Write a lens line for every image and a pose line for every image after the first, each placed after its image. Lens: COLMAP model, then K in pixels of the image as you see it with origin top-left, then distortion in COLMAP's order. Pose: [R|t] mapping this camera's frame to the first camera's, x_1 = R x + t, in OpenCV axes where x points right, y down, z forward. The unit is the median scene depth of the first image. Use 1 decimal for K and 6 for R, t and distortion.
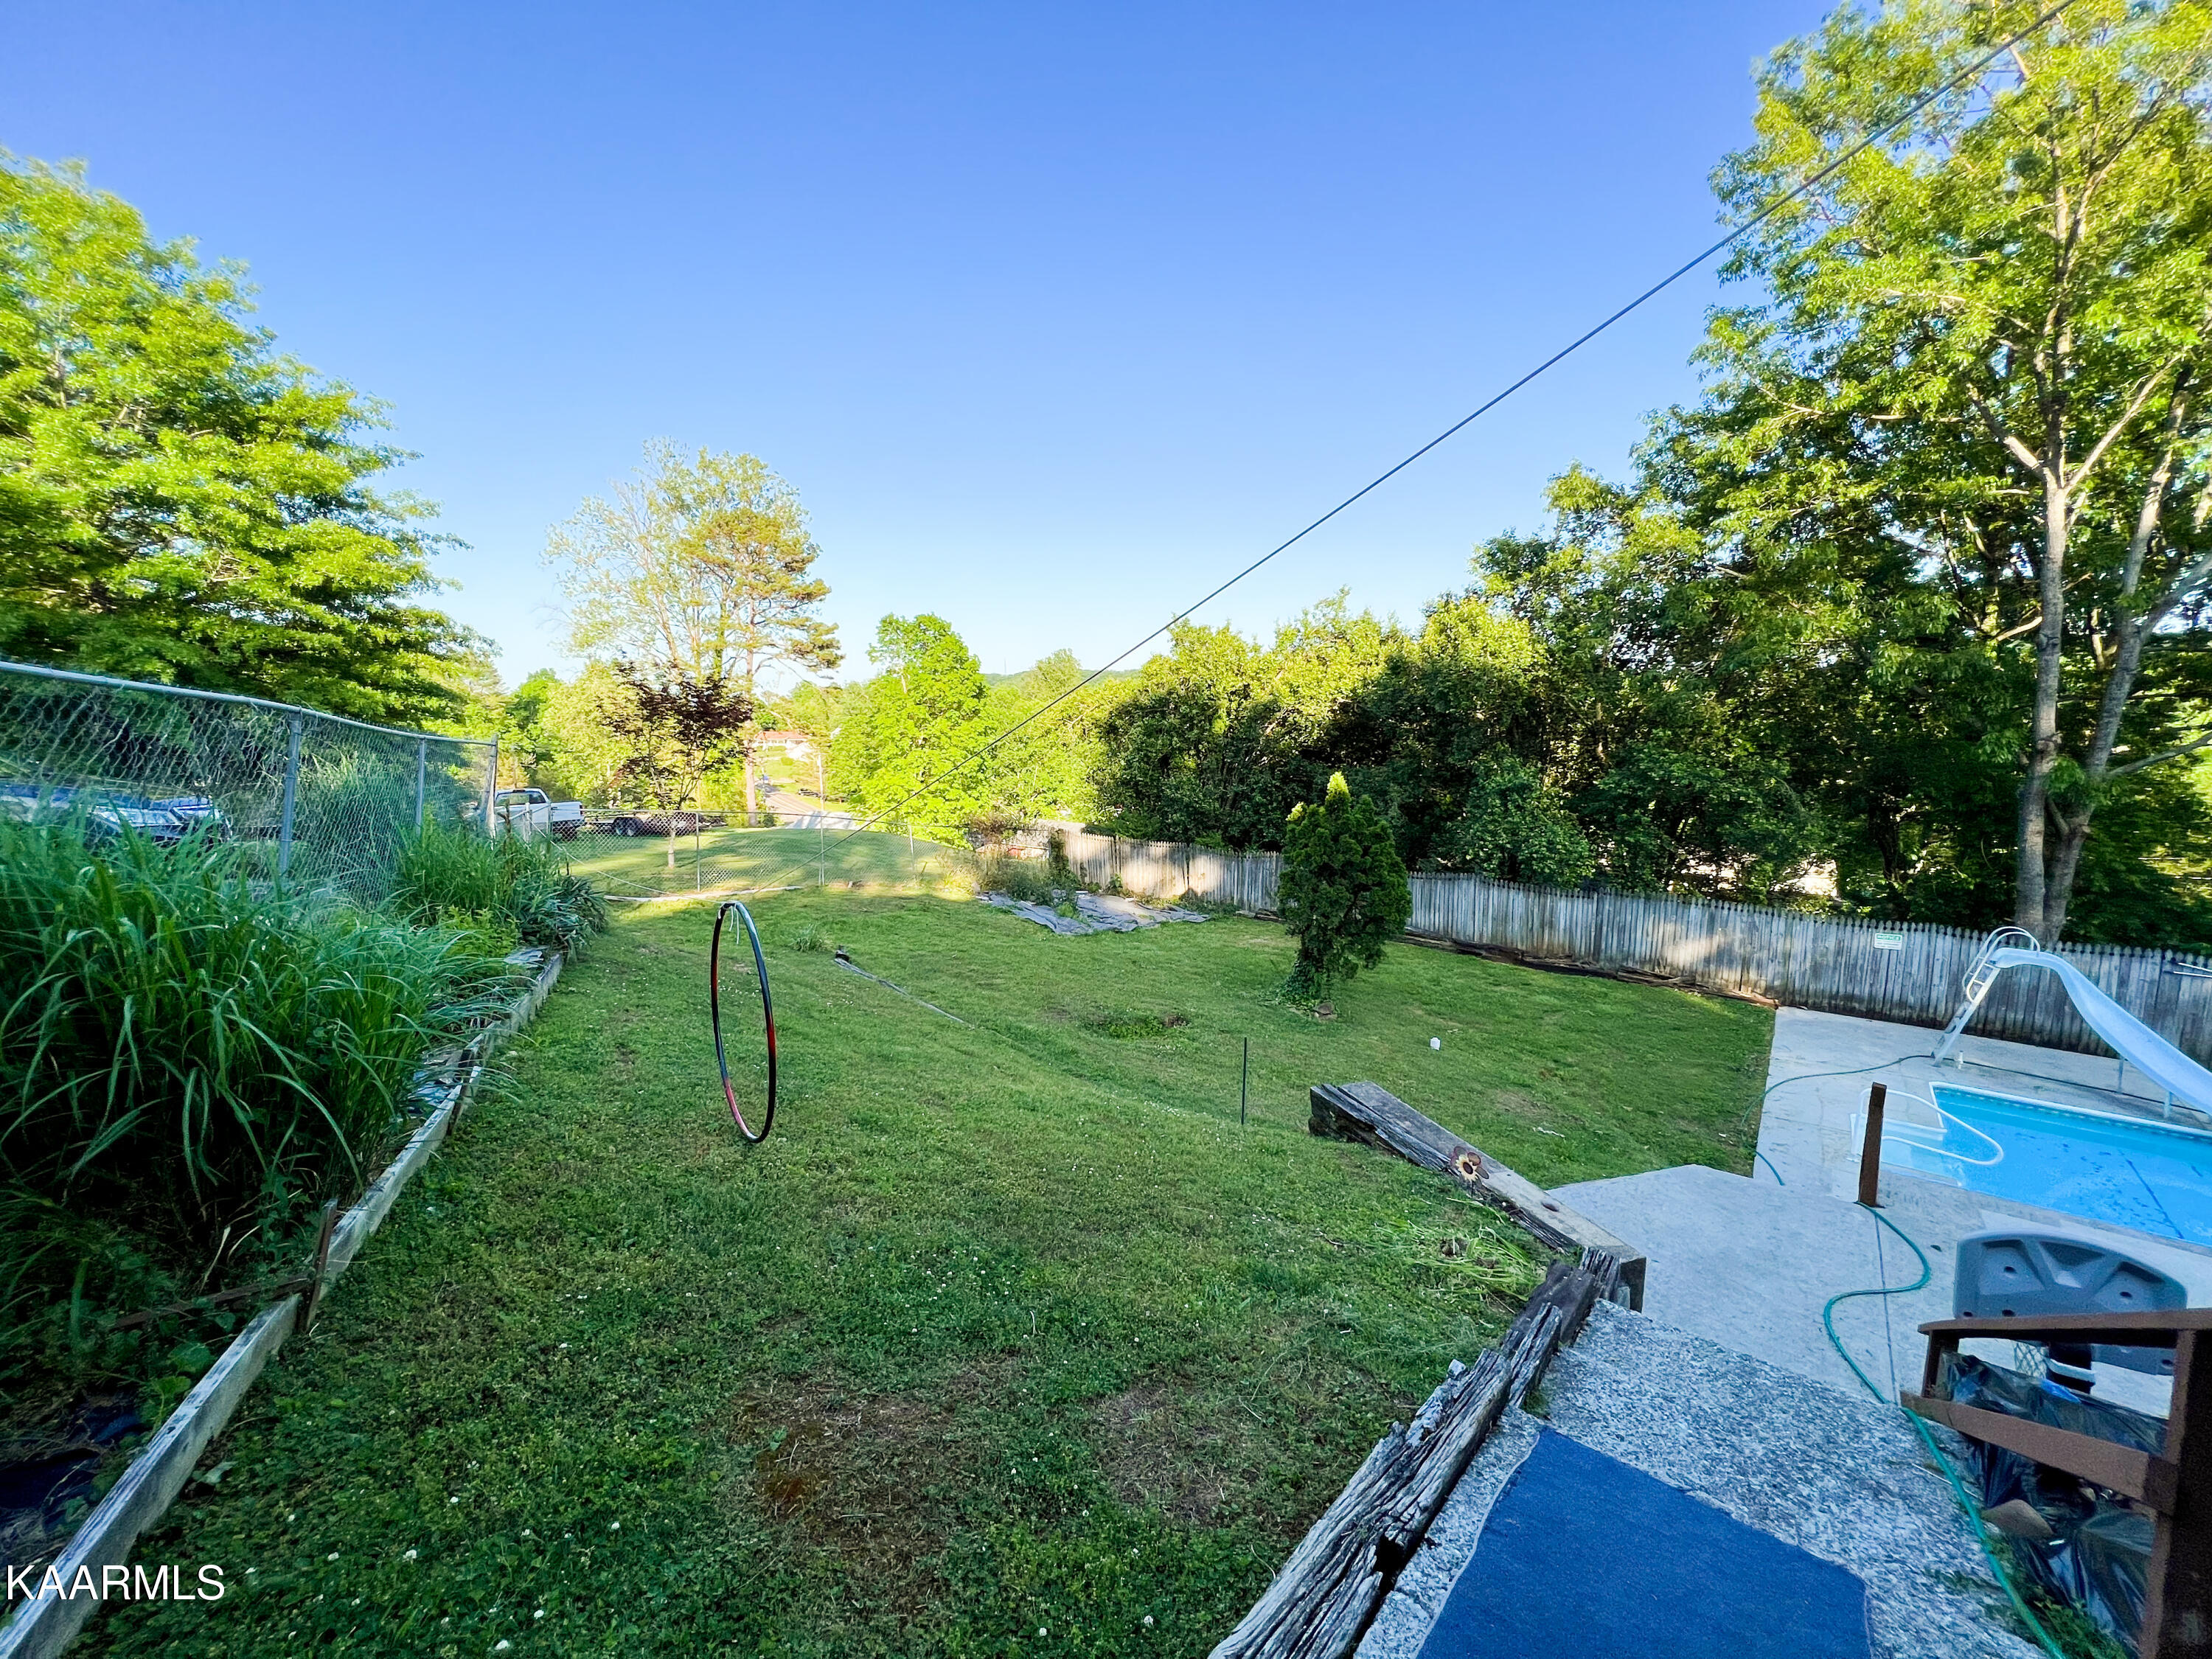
lens RADIAL K [[881.6, 0, 1106.6], [0, 881.6, 833.9], [0, 0, 1]] dist [-0.003505, 0.000686]
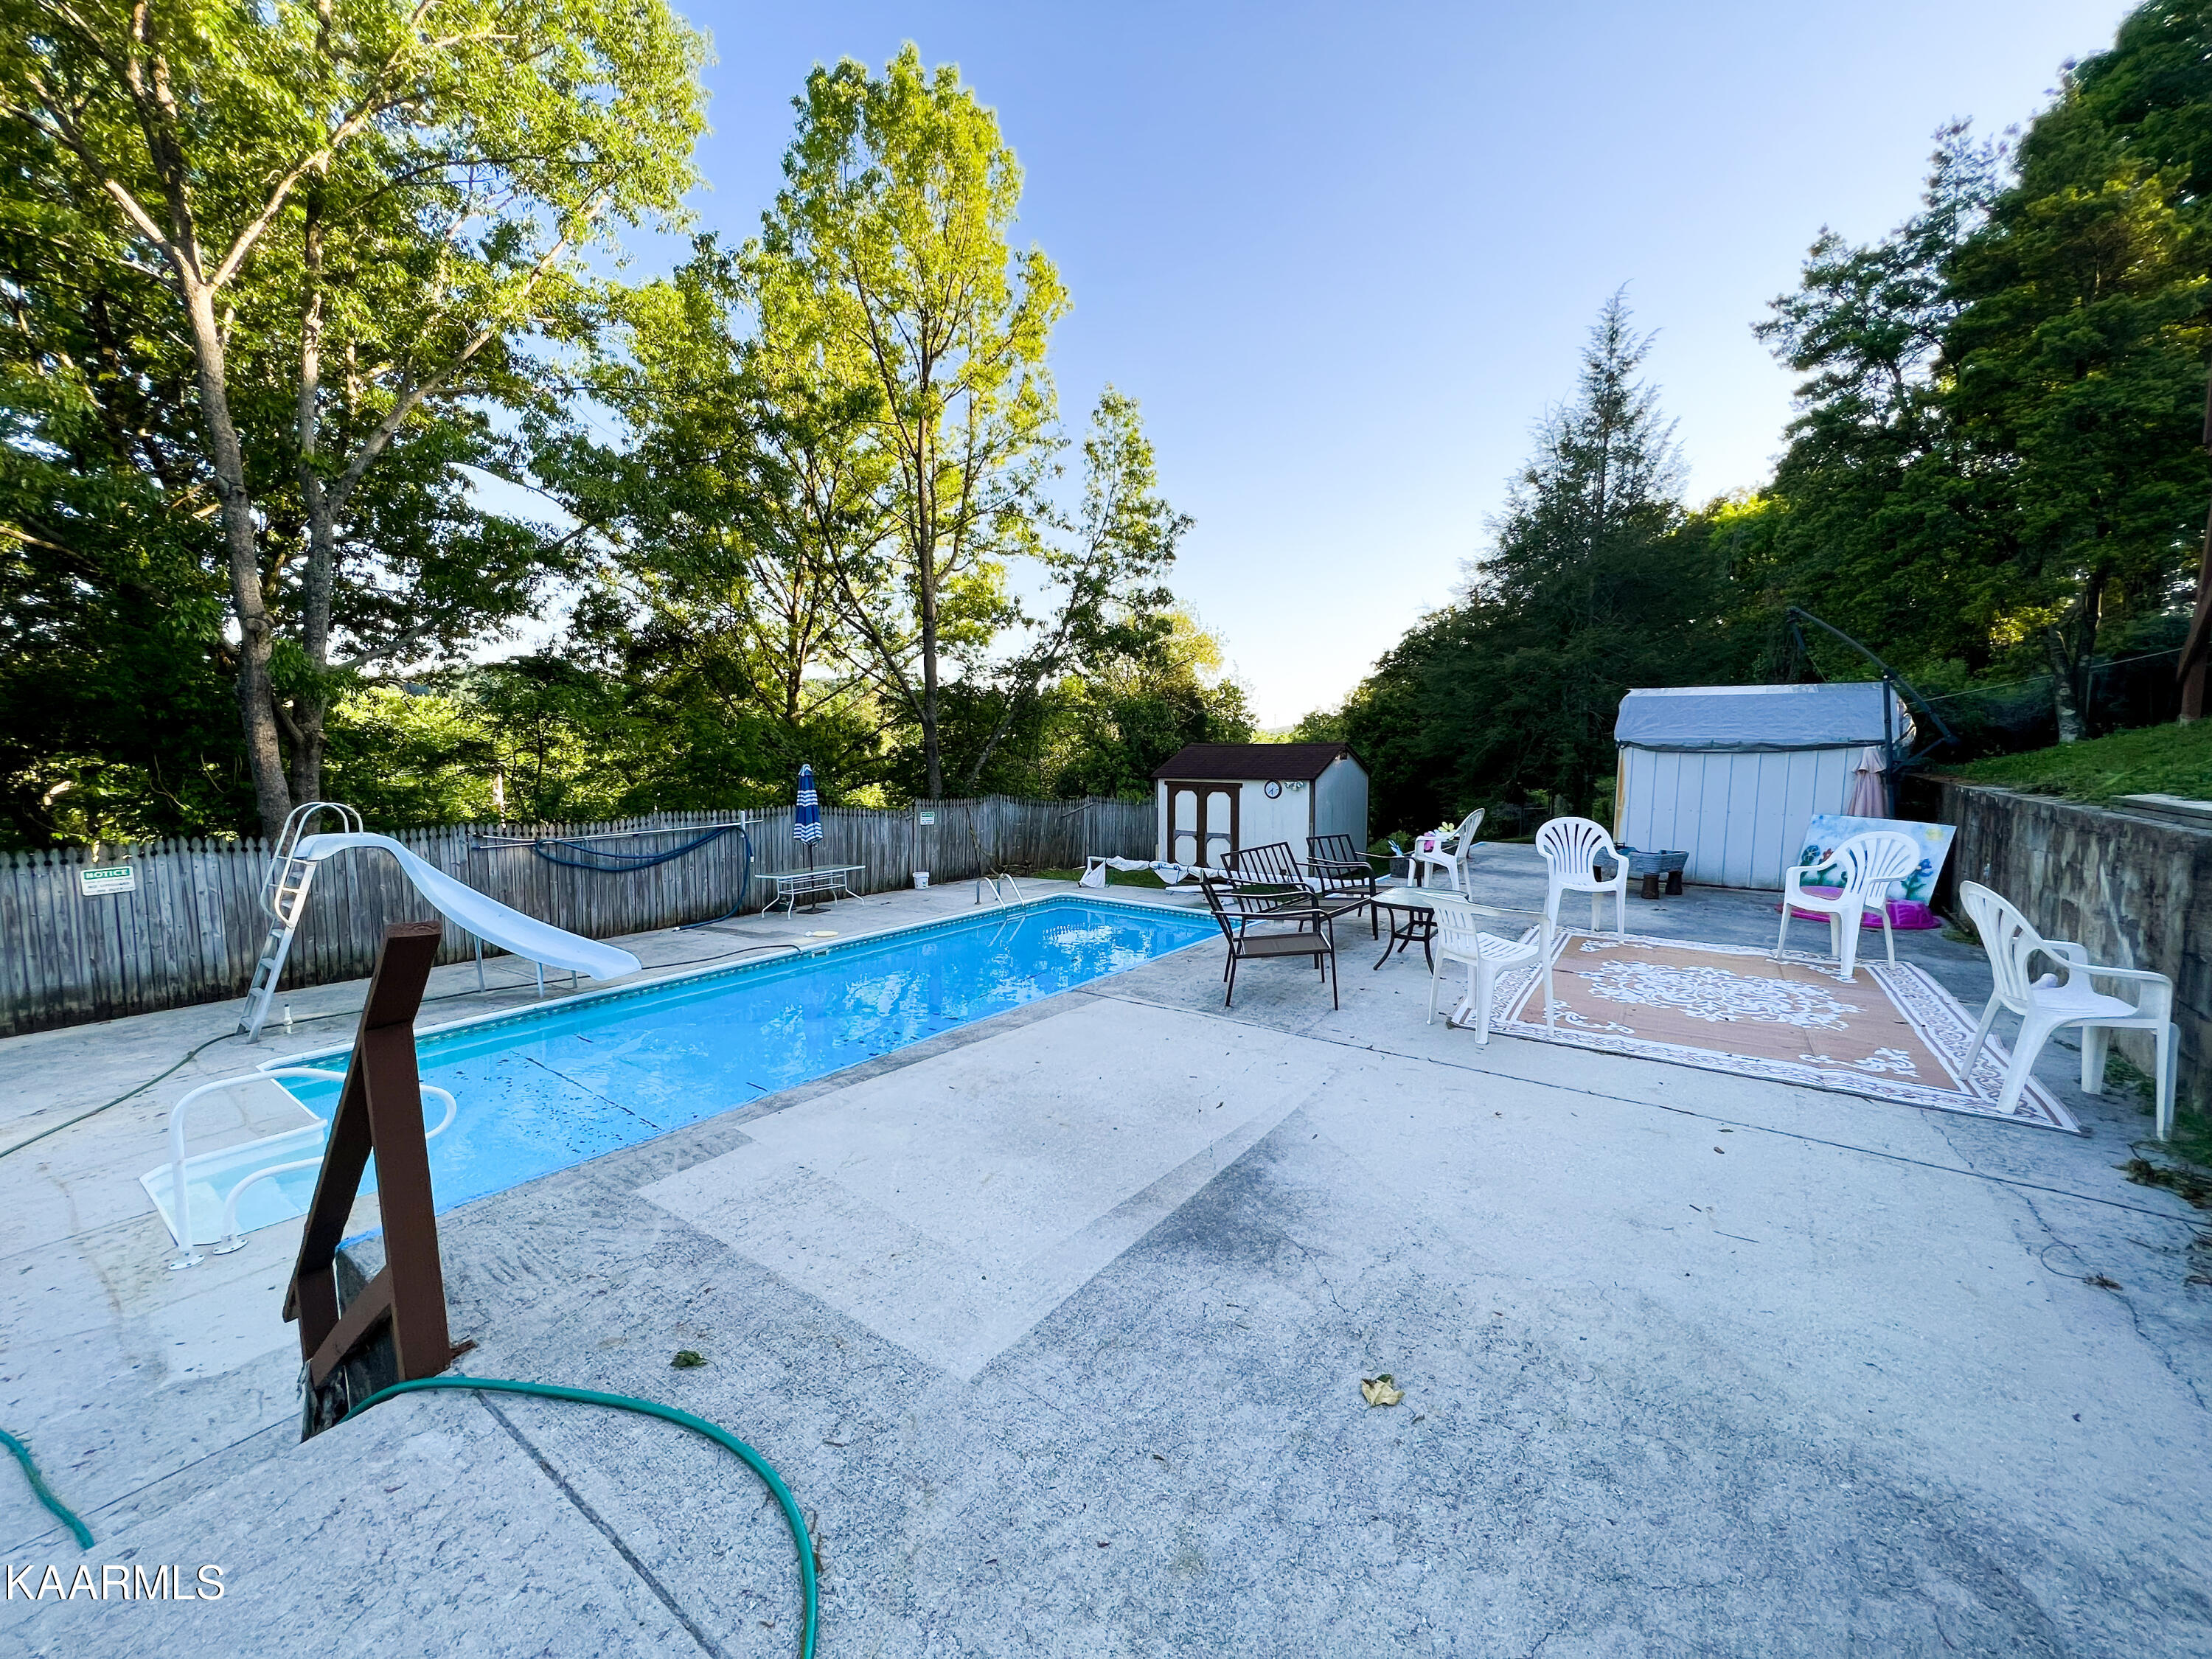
lens RADIAL K [[881.6, 0, 1113.6], [0, 881.6, 832.5], [0, 0, 1]] dist [-0.003505, 0.000686]
pose [[-0.057012, -0.094864, 0.993856, 0.258481], [0.125290, 0.986926, 0.101390, 0.108811], [-0.990481, 0.130301, -0.044381, 0.340207]]
